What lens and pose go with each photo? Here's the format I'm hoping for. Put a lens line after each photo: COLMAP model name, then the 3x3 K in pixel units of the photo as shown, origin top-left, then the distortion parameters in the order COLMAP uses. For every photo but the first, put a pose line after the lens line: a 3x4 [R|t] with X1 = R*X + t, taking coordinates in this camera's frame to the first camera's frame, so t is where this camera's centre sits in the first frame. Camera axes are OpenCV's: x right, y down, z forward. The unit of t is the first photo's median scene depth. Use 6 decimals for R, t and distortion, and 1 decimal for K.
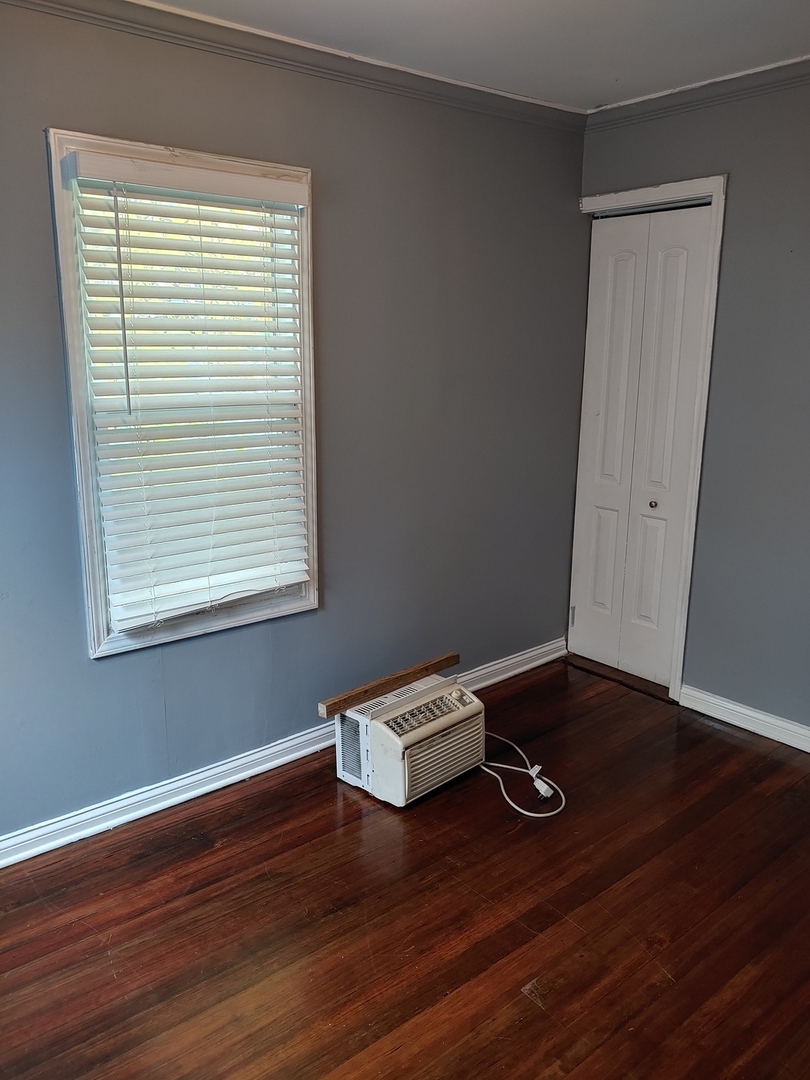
lens RADIAL K [[839.4, 0, 405.9], [0, 839.4, 538.2], [0, 0, 1]] dist [0.002283, -0.023082]
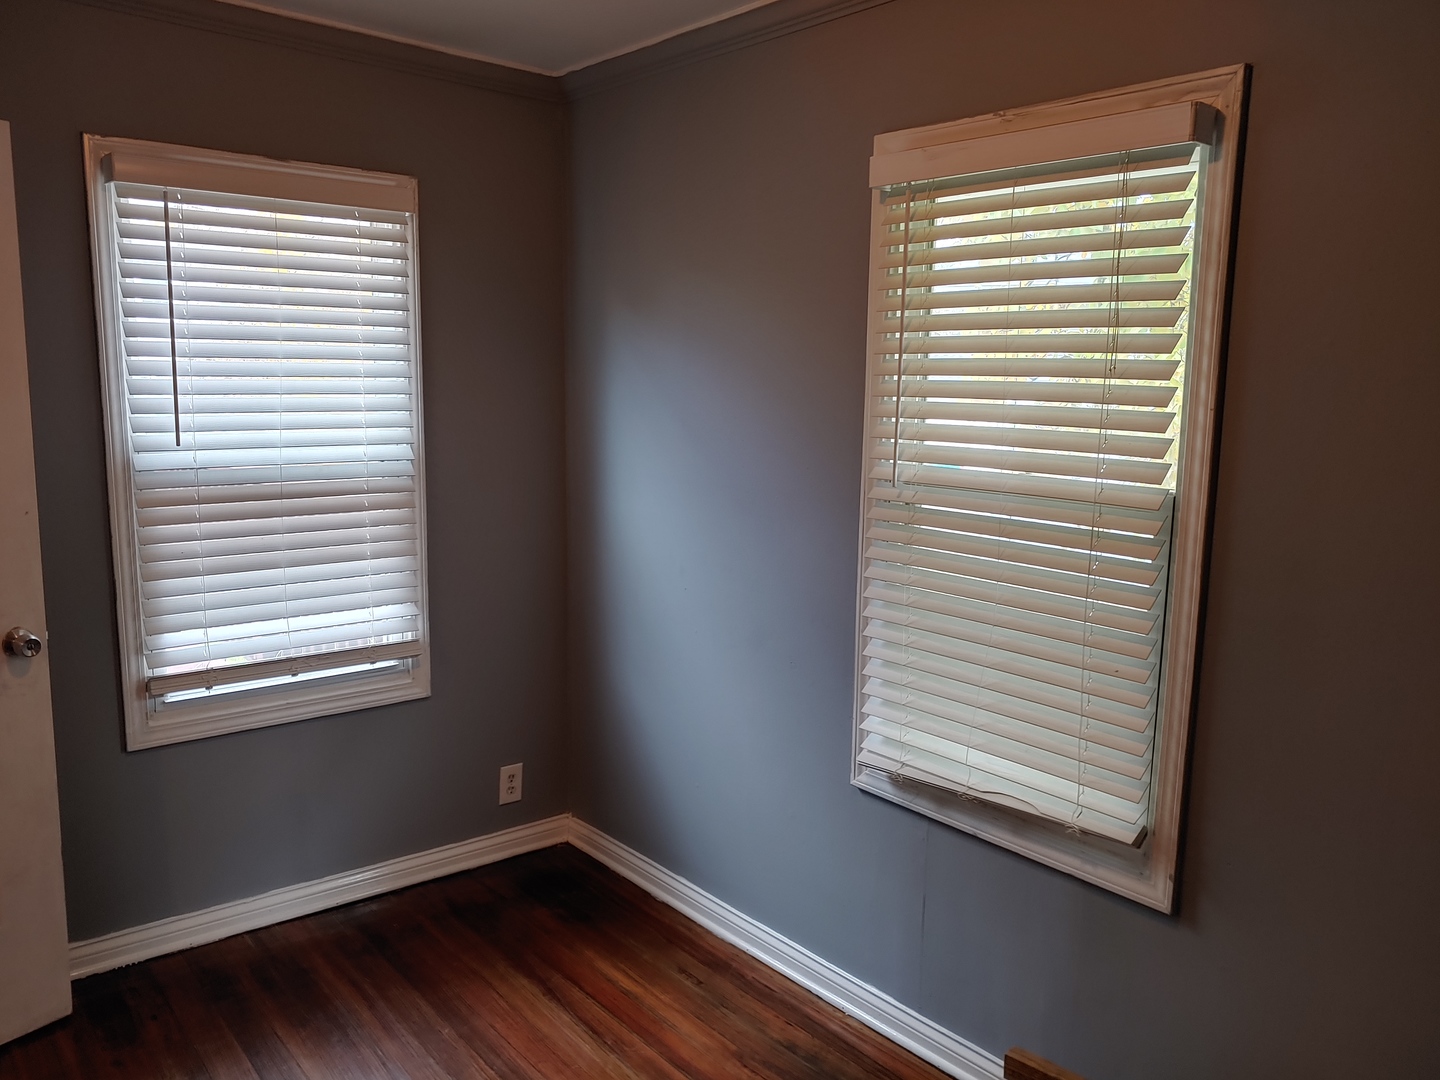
lens RADIAL K [[1119.2, 0, 720.0], [0, 1119.2, 544.5], [0, 0, 1]] dist [0.002283, -0.023082]
pose [[-0.014409, 0.132074, -0.991135, 0.619507], [-0.249149, 0.959499, 0.131480, -0.175138], [0.968358, 0.248835, 0.019081, 0.780923]]
